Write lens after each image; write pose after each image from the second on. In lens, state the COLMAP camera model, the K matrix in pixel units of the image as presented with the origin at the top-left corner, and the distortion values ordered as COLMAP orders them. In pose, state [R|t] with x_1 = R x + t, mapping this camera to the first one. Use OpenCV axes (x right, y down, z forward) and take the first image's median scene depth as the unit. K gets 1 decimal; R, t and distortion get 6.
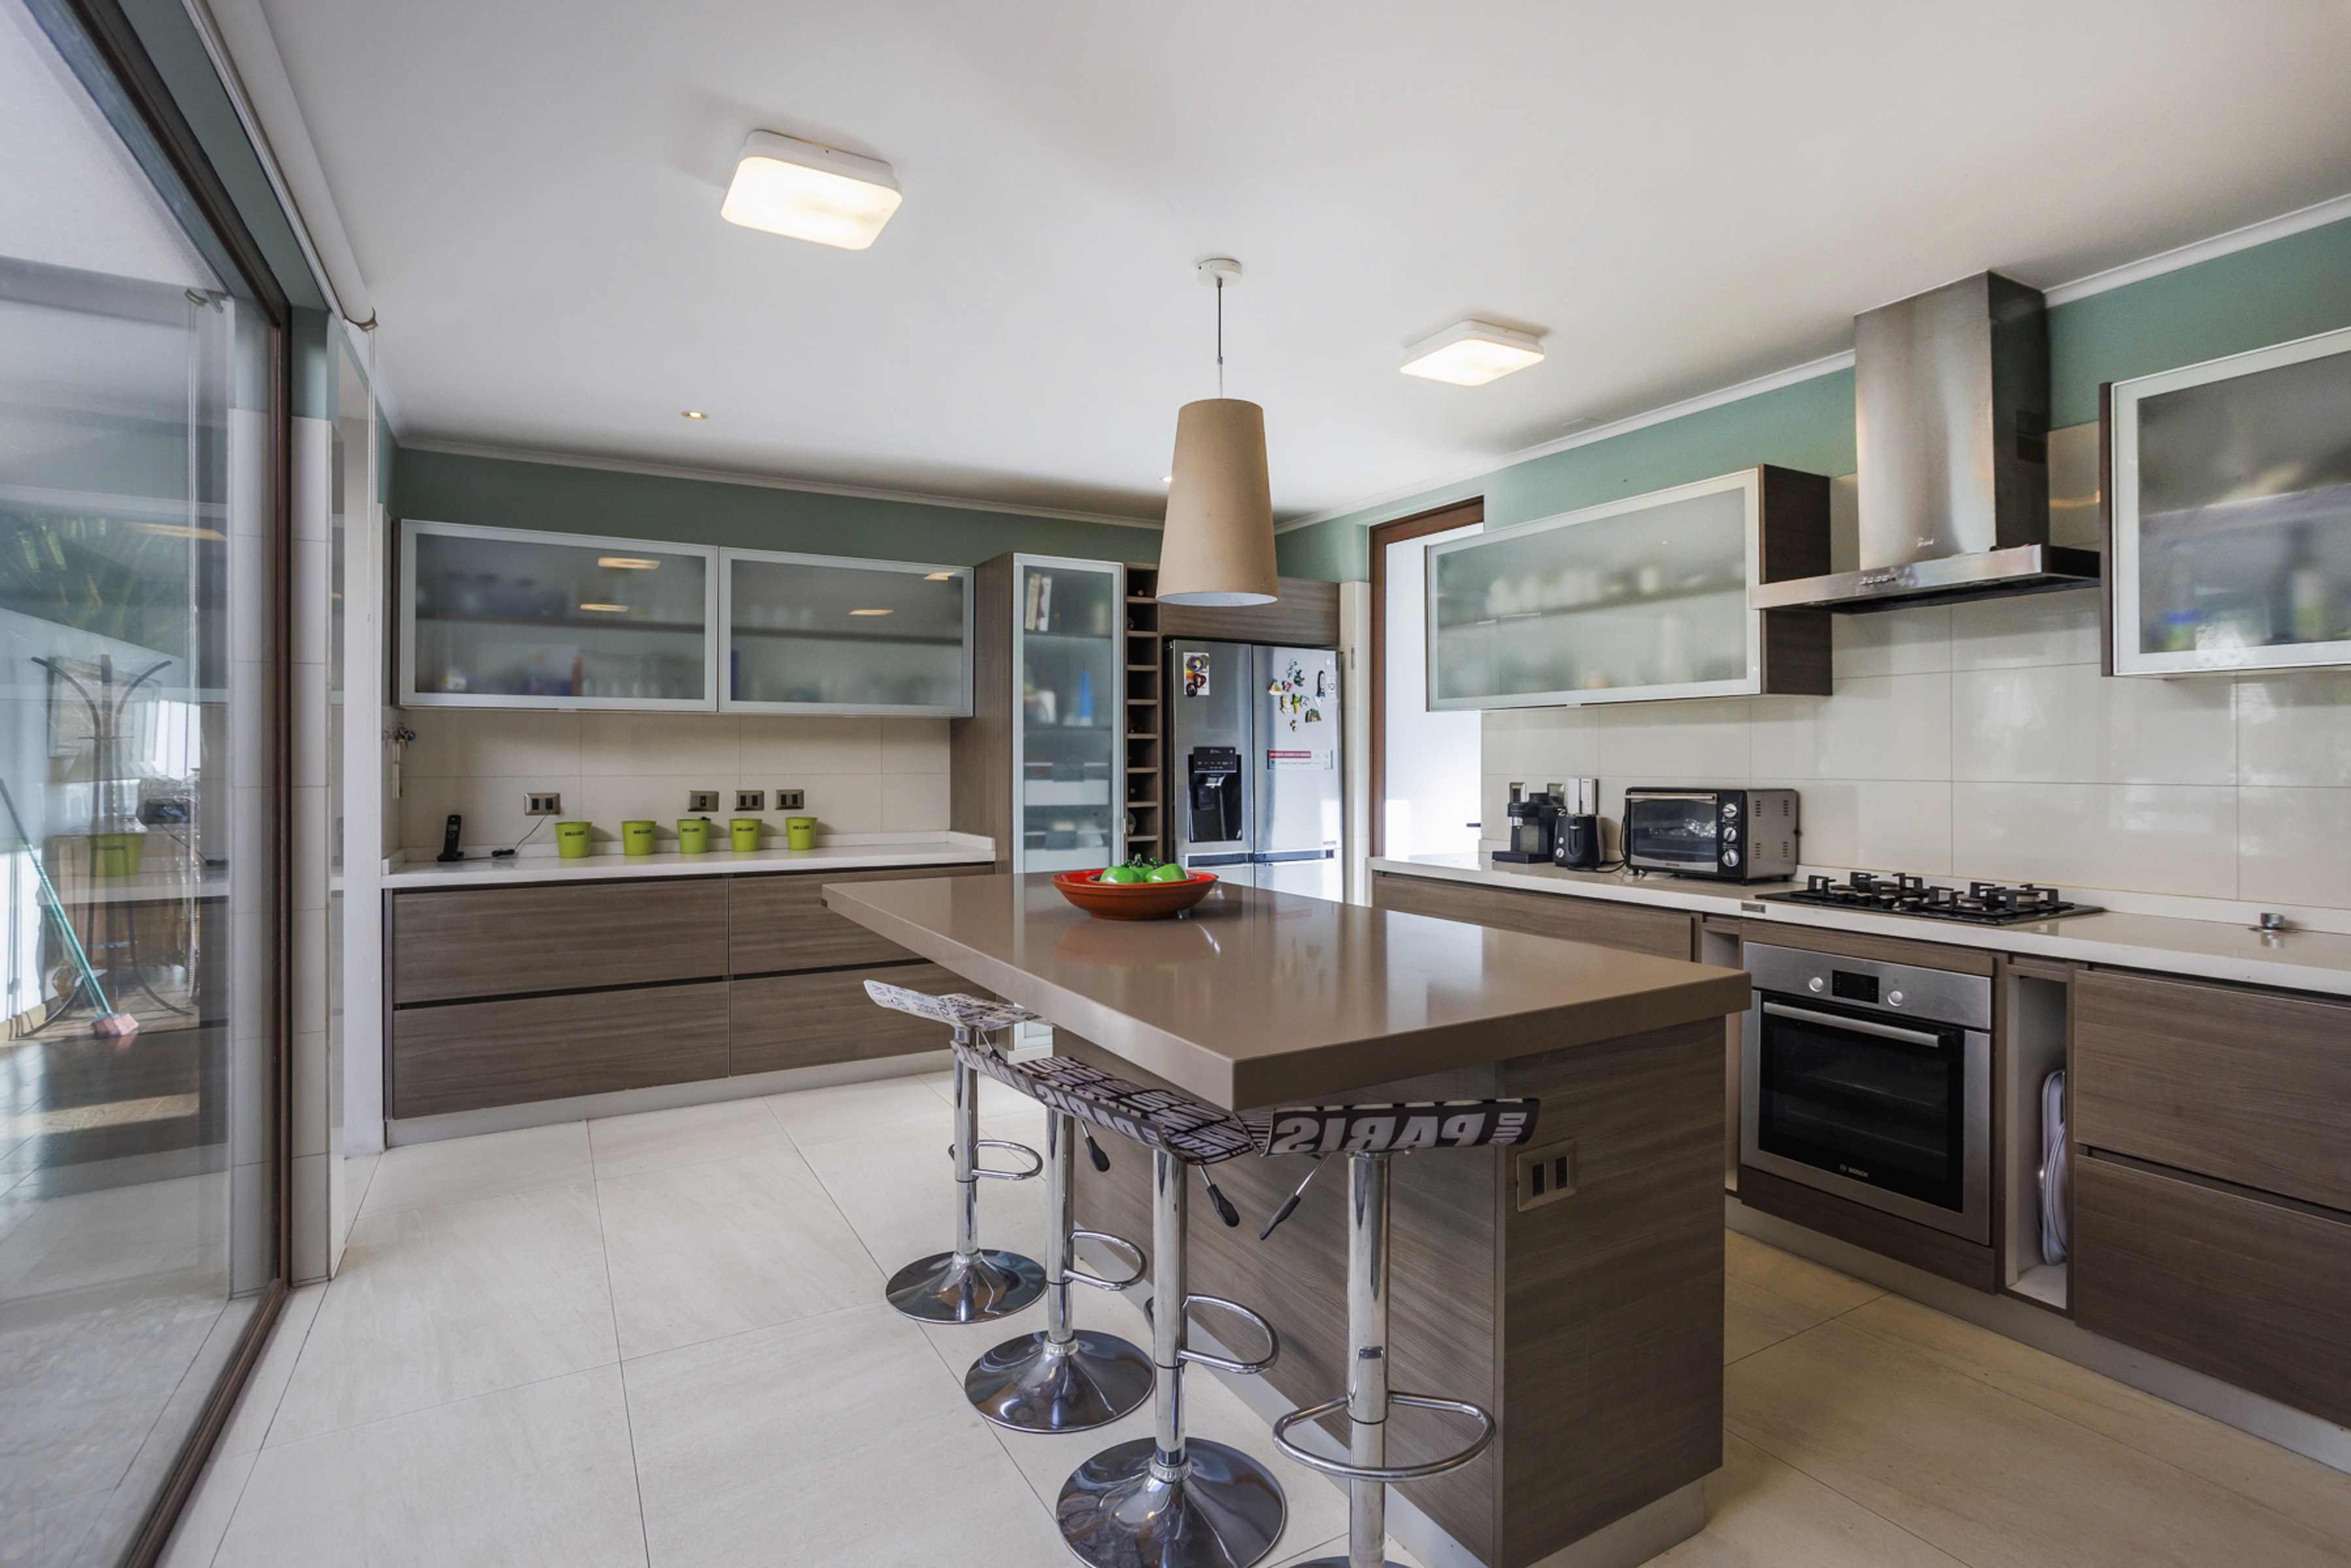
lens RADIAL K [[1147.3, 0, 1182.1], [0, 1147.3, 754.5], [0, 0, 1]] dist [-0.044529, 0.026742]
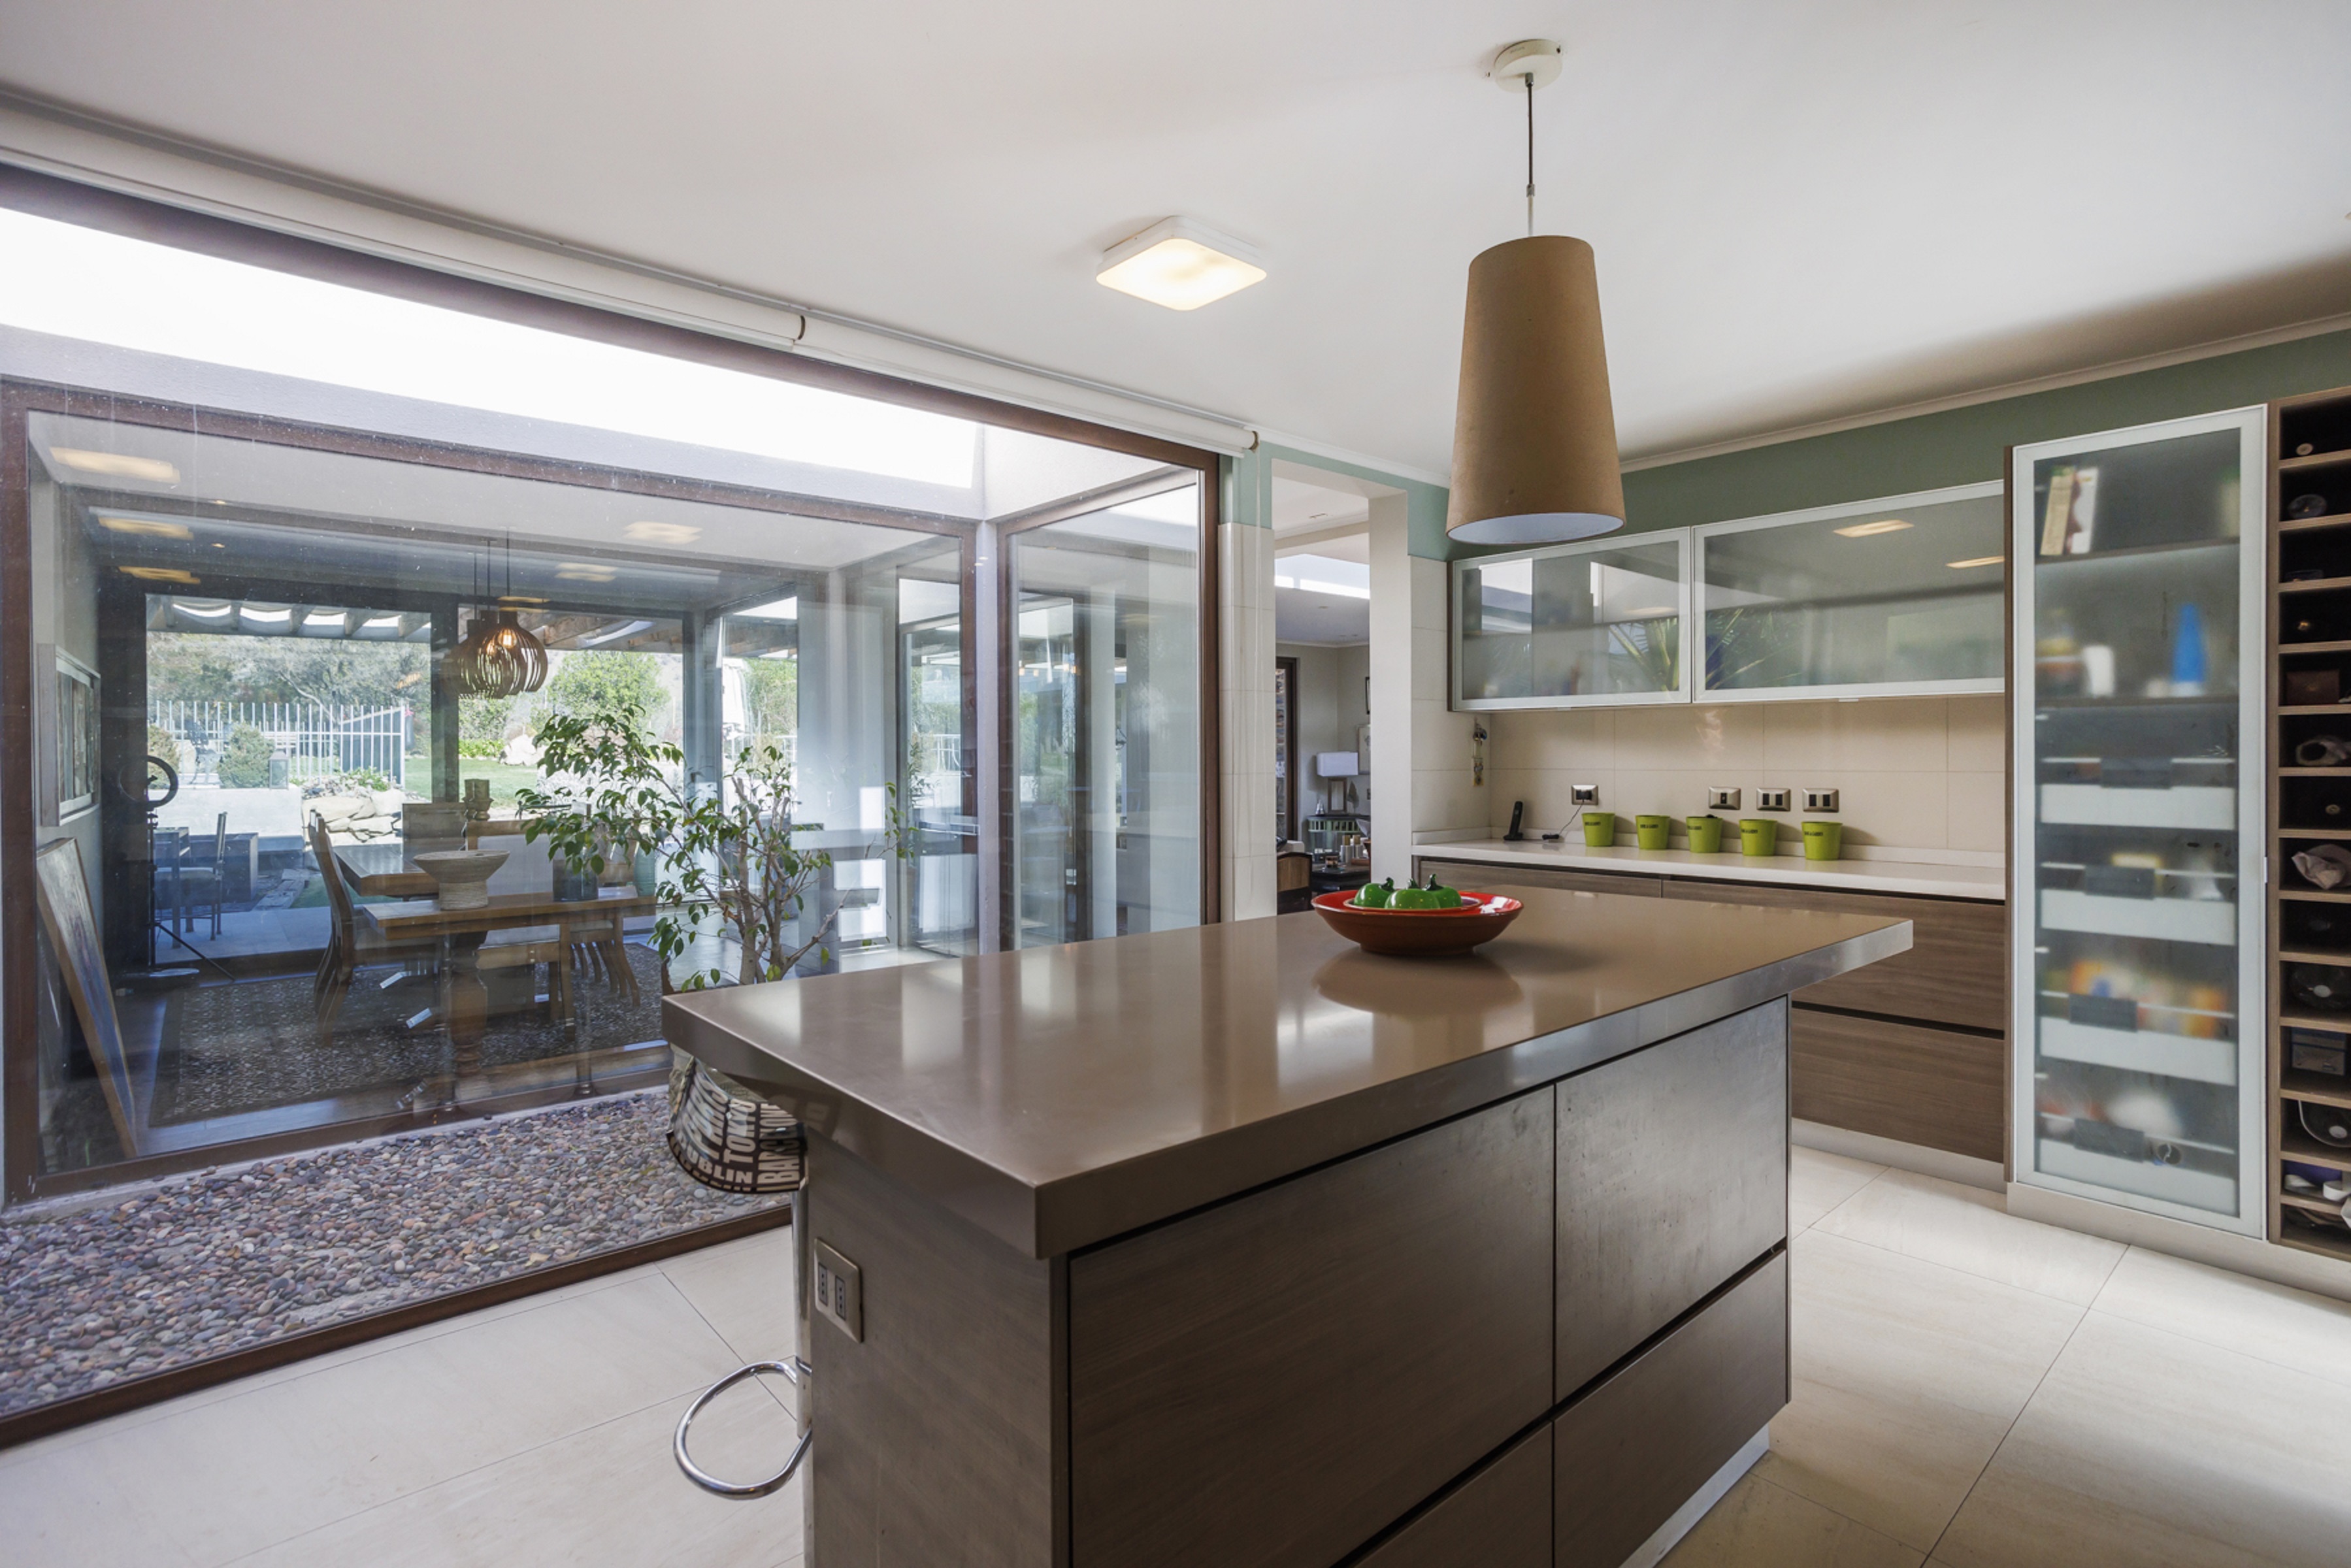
lens RADIAL K [[1147.3, 0, 1182.1], [0, 1147.3, 754.5], [0, 0, 1]] dist [-0.044529, 0.026742]
pose [[0.188284, -0.001206, -0.982114, 0.405060], [0.003527, 0.999994, -0.000552, 0.003721], [0.982108, -0.003360, 0.188288, 0.385090]]
